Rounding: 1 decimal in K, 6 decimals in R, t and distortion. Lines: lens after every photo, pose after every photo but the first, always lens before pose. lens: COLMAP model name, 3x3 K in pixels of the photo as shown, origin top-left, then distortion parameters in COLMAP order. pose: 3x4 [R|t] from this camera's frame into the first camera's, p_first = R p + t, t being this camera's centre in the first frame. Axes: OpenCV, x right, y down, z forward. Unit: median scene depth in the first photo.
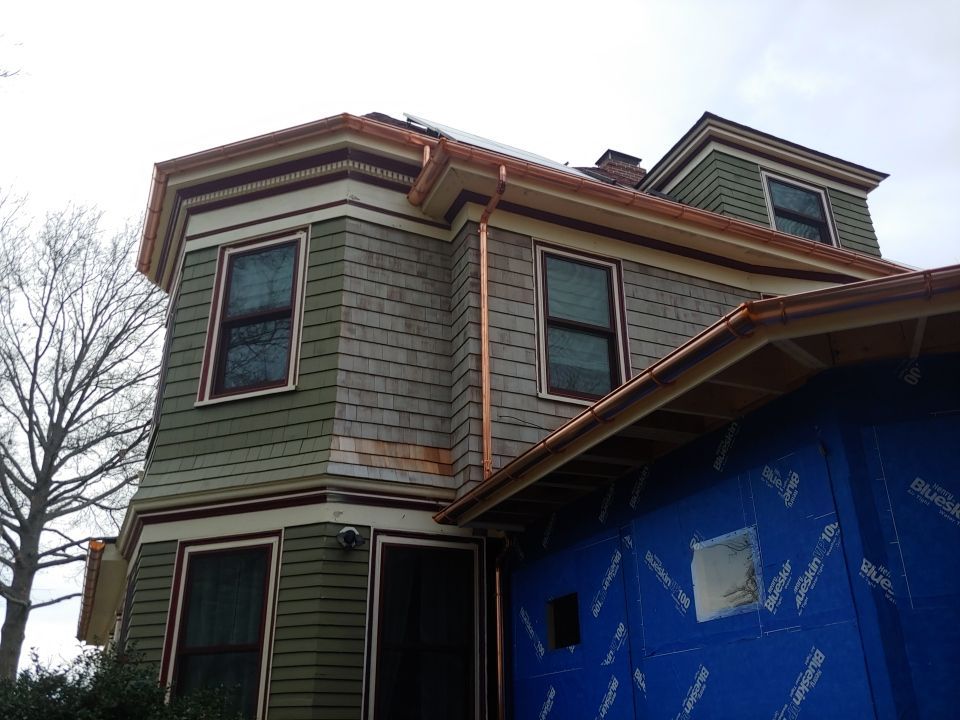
lens RADIAL K [[841.0, 0, 480.0], [0, 841.0, 360.0], [0, 0, 1]] dist [0.190222, -0.454257]
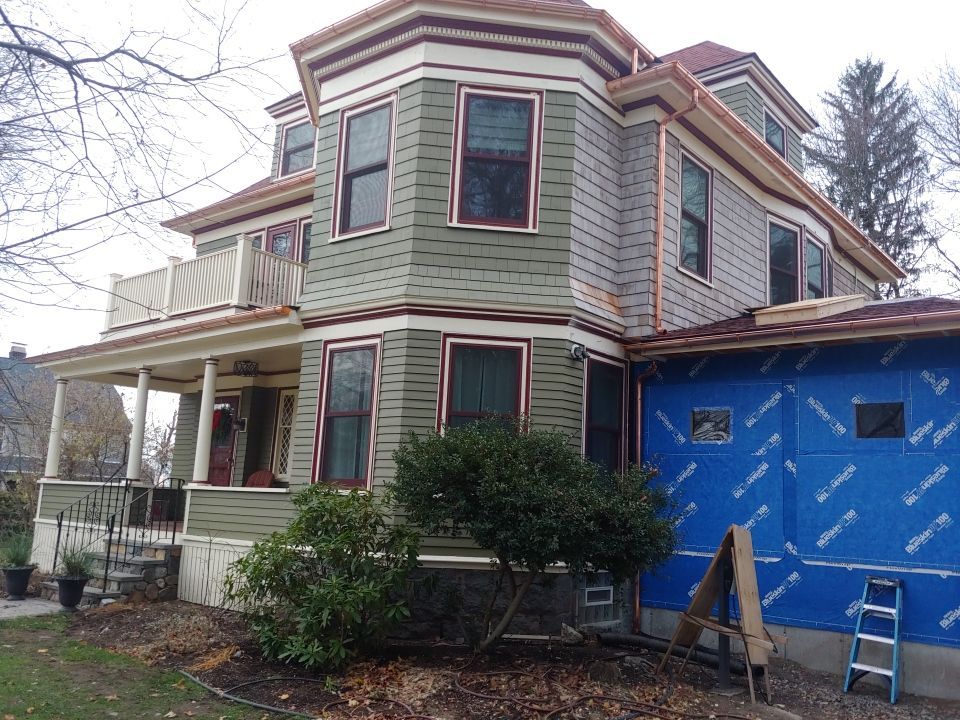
lens RADIAL K [[851.3, 0, 498.4], [0, 851.3, 363.0], [0, 0, 1]] dist [0.118723, -0.271554]
pose [[0.887795, 0.128899, 0.441821, -0.843146], [-0.244403, 0.945478, 0.215265, -0.044346], [-0.389984, -0.299094, 0.870893, -0.176324]]
